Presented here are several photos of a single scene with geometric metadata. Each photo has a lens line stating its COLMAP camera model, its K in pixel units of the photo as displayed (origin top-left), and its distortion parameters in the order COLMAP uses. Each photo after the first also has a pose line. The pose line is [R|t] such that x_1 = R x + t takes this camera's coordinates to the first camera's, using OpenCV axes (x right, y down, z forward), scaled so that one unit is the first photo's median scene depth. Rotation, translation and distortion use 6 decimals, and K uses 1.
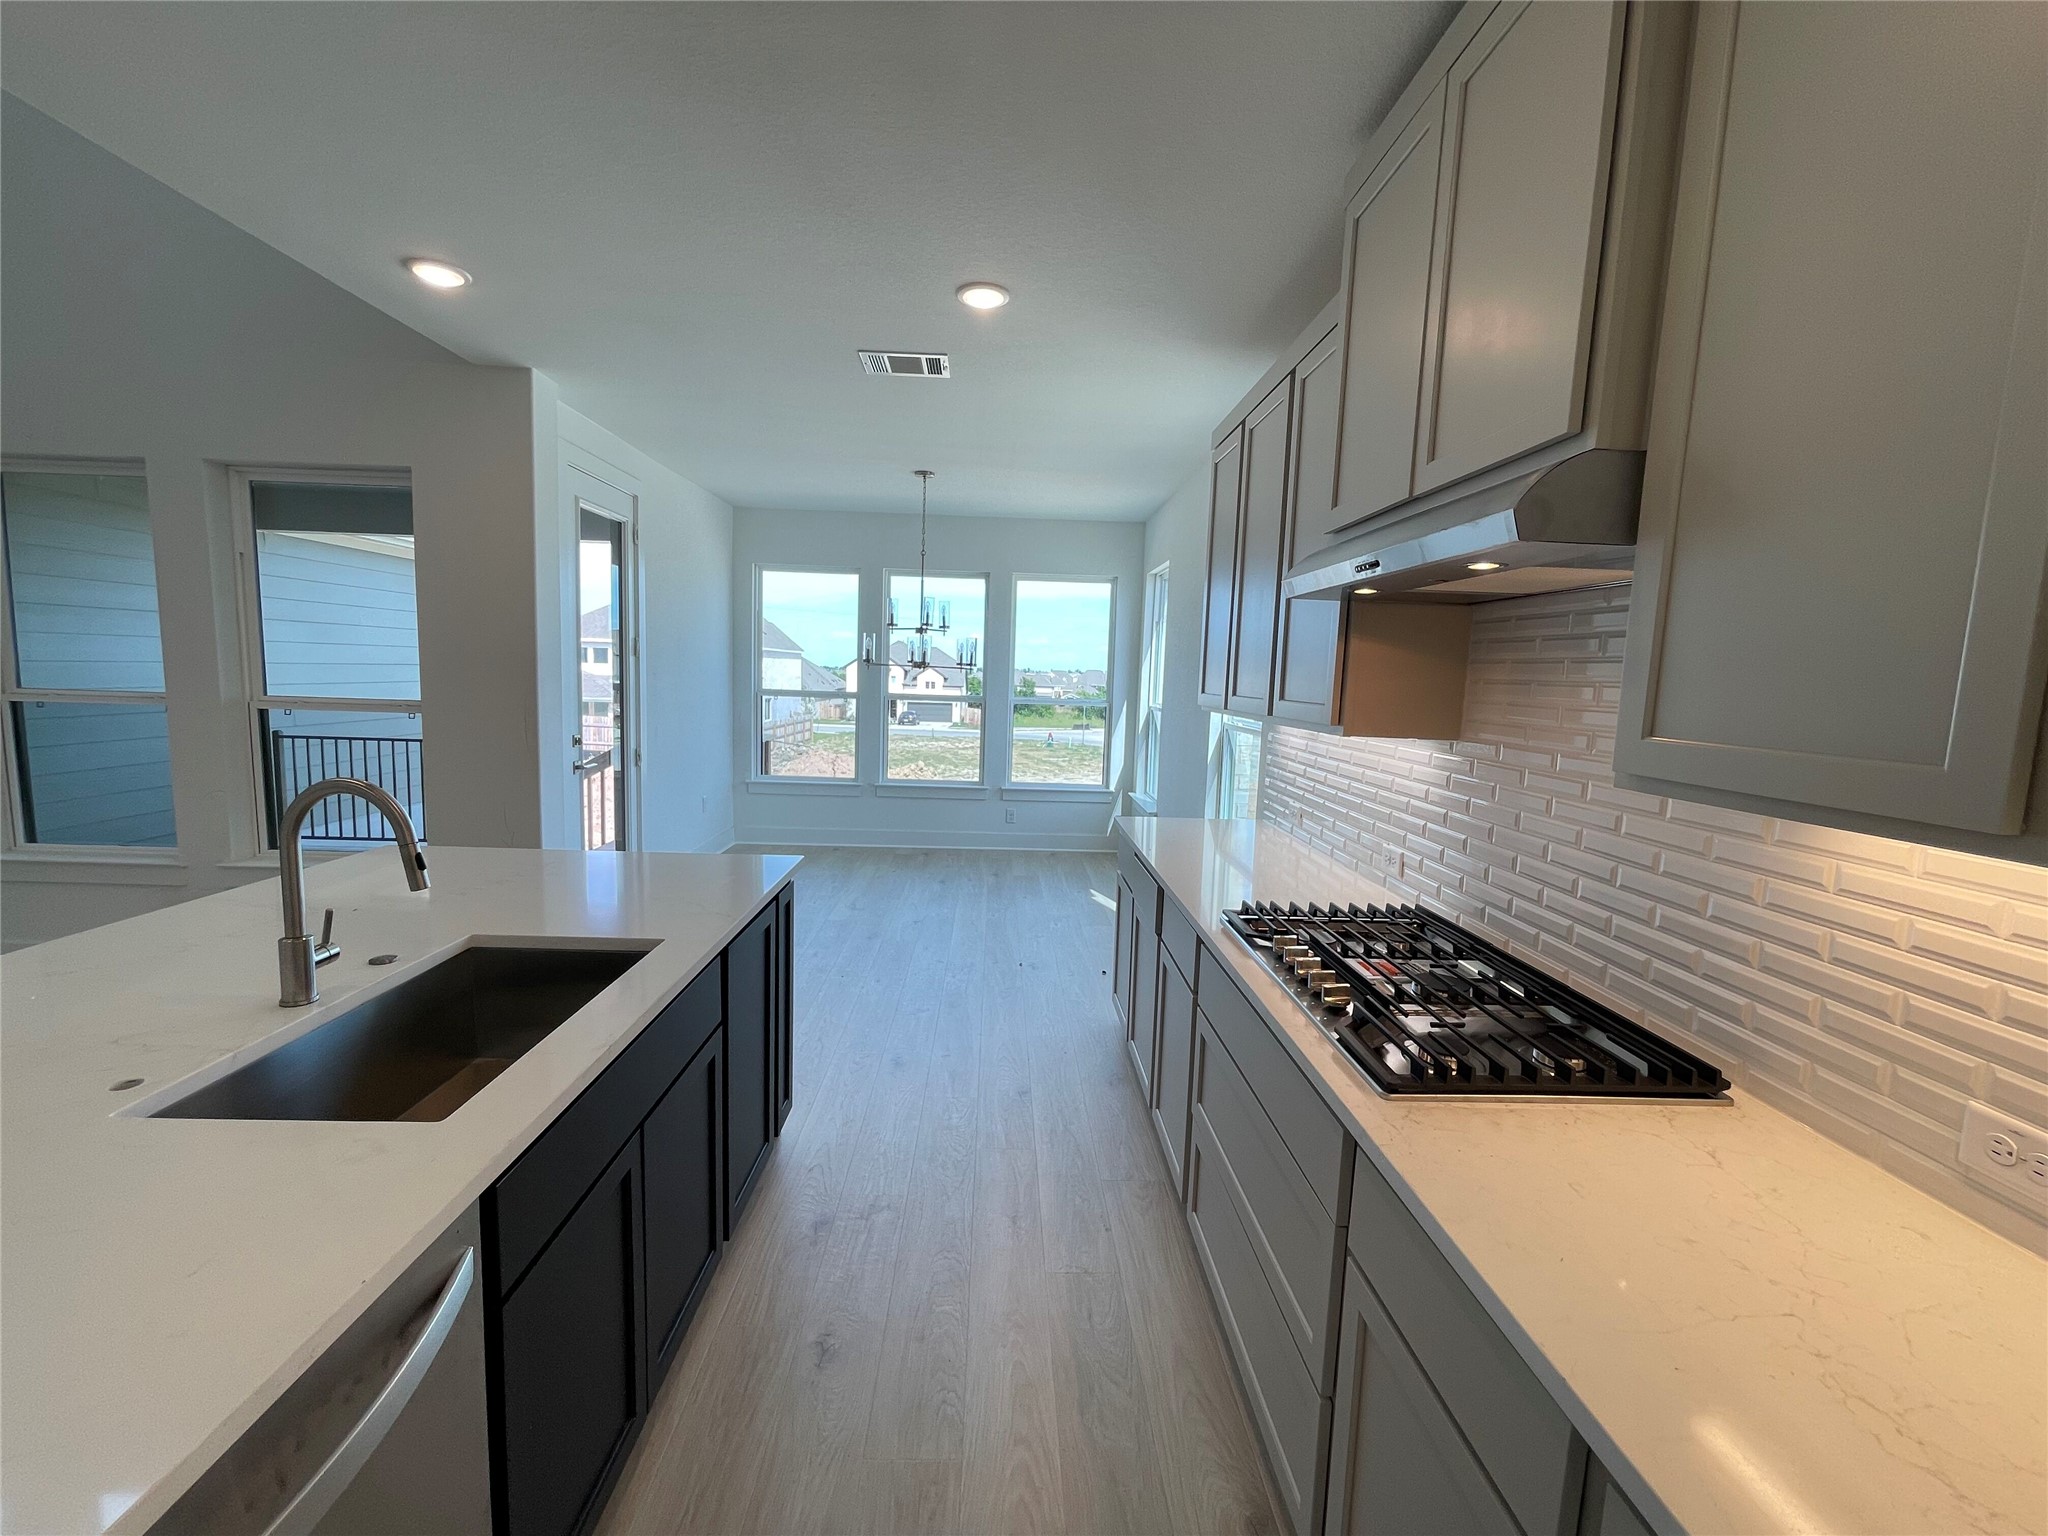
lens RADIAL K [[832.9, 0, 1024.7], [0, 832.9, 764.9], [0, 0, 1]] dist [-0.000634, -0.000174]
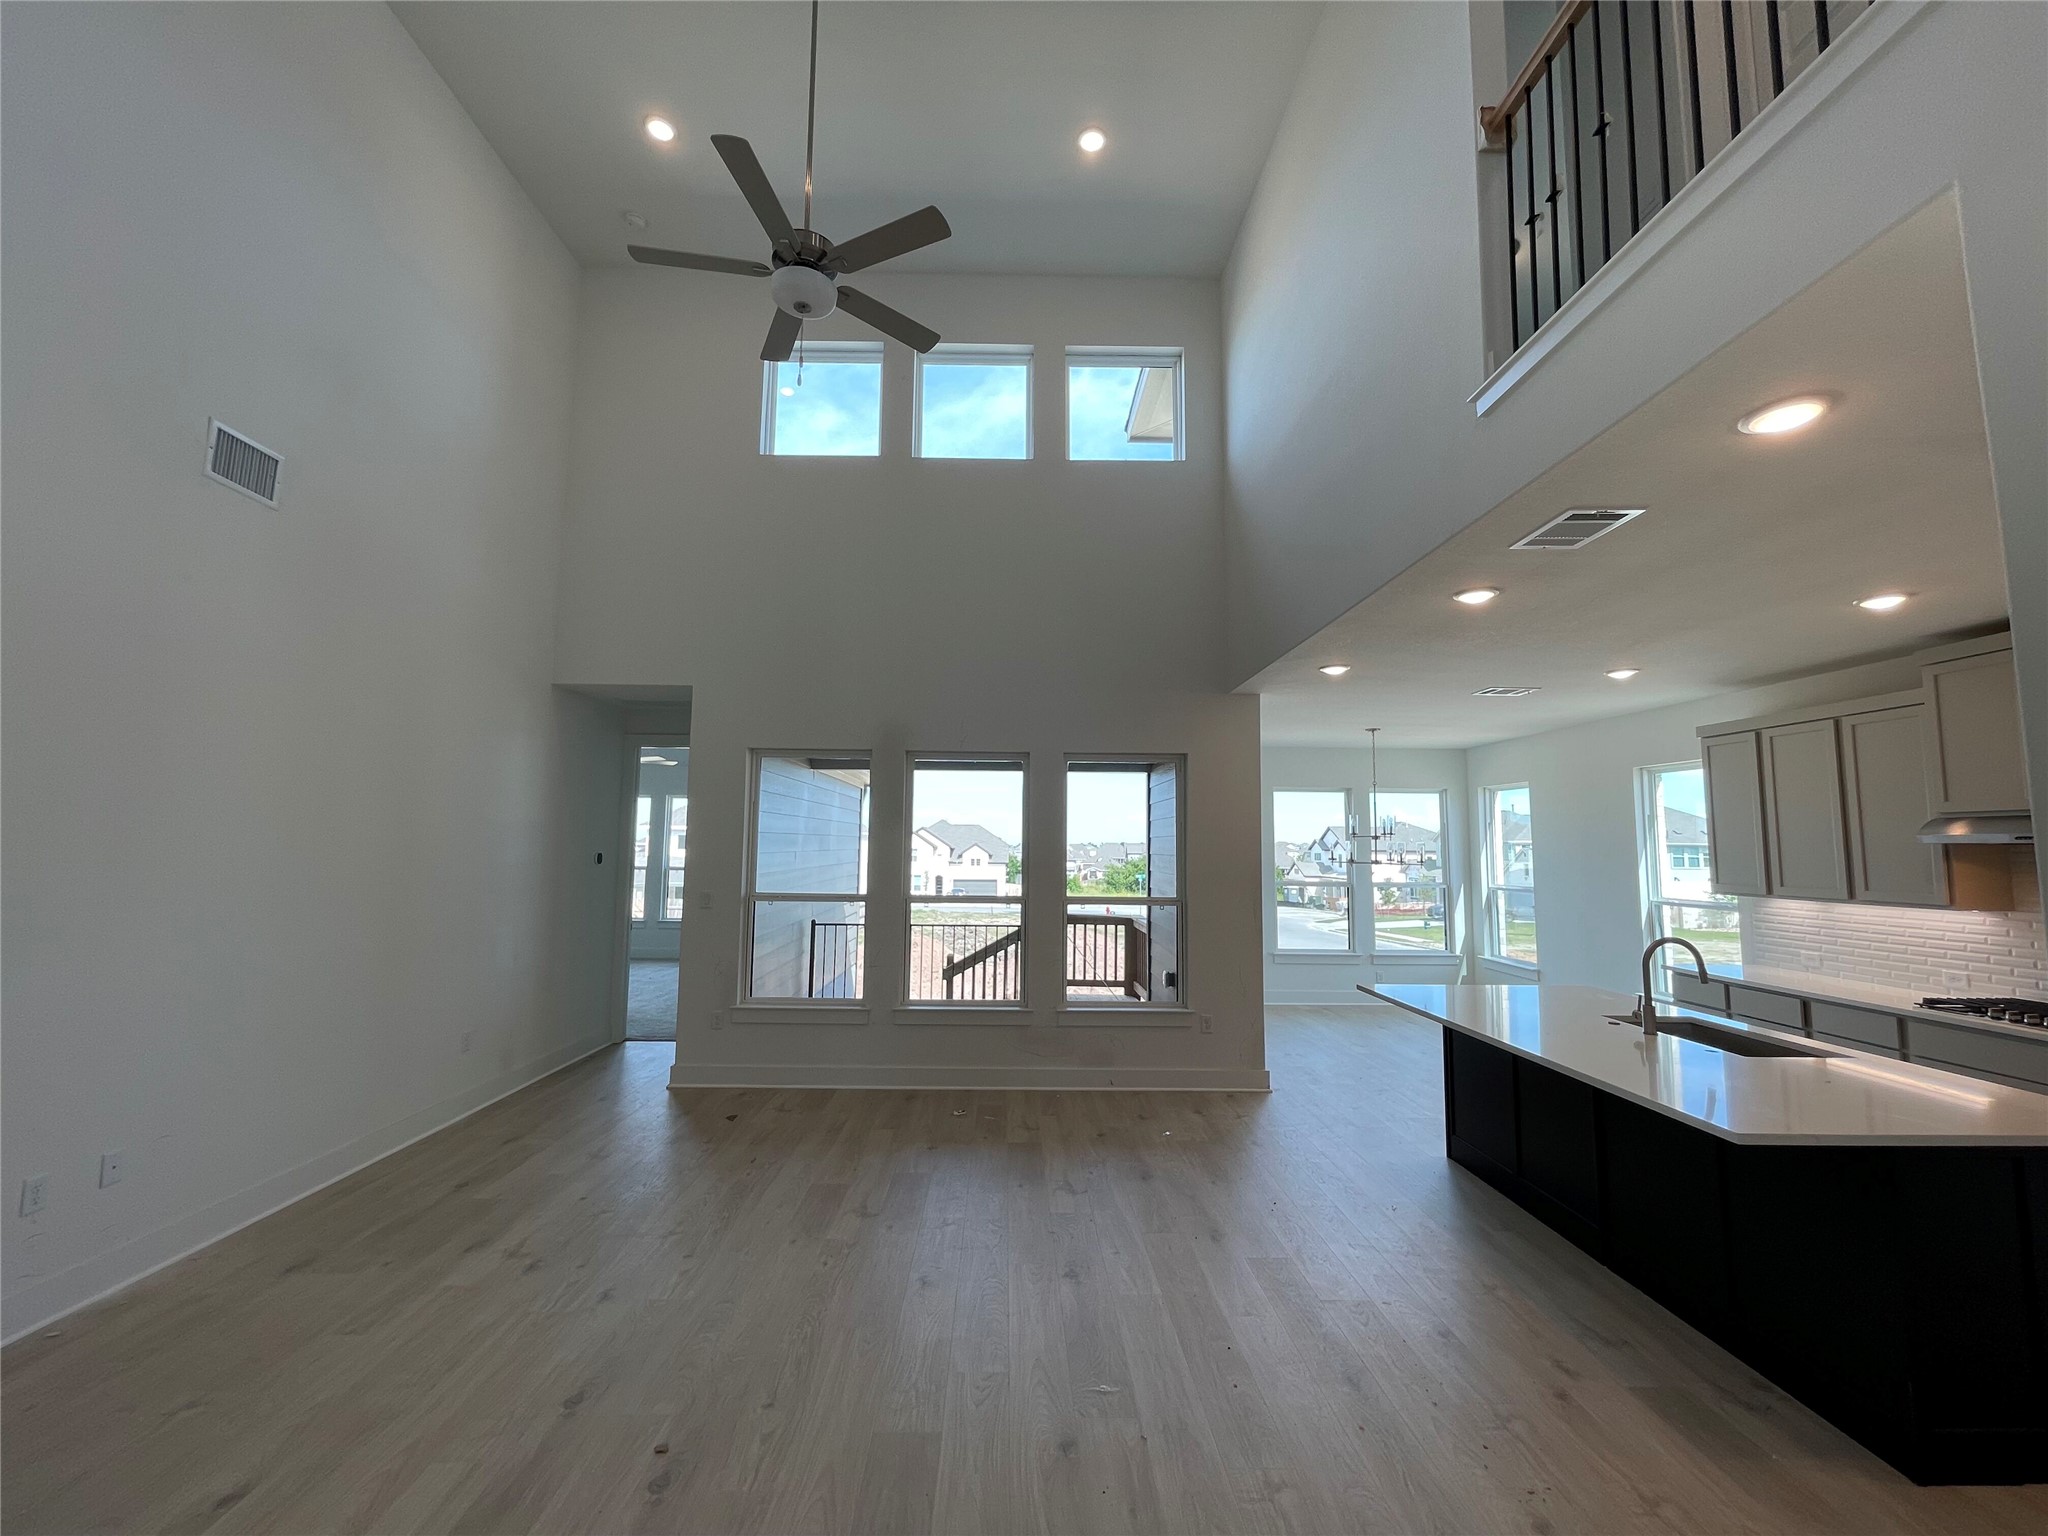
lens RADIAL K [[832.9, 0, 1022.2], [0, 832.9, 770.7], [0, 0, 1]] dist [-0.000634, -0.000174]
pose [[0.999185, -0.028067, -0.029009, -0.501957], [0.021685, 0.979413, -0.200698, -0.003060], [0.034045, 0.199905, 0.979224, -0.305881]]
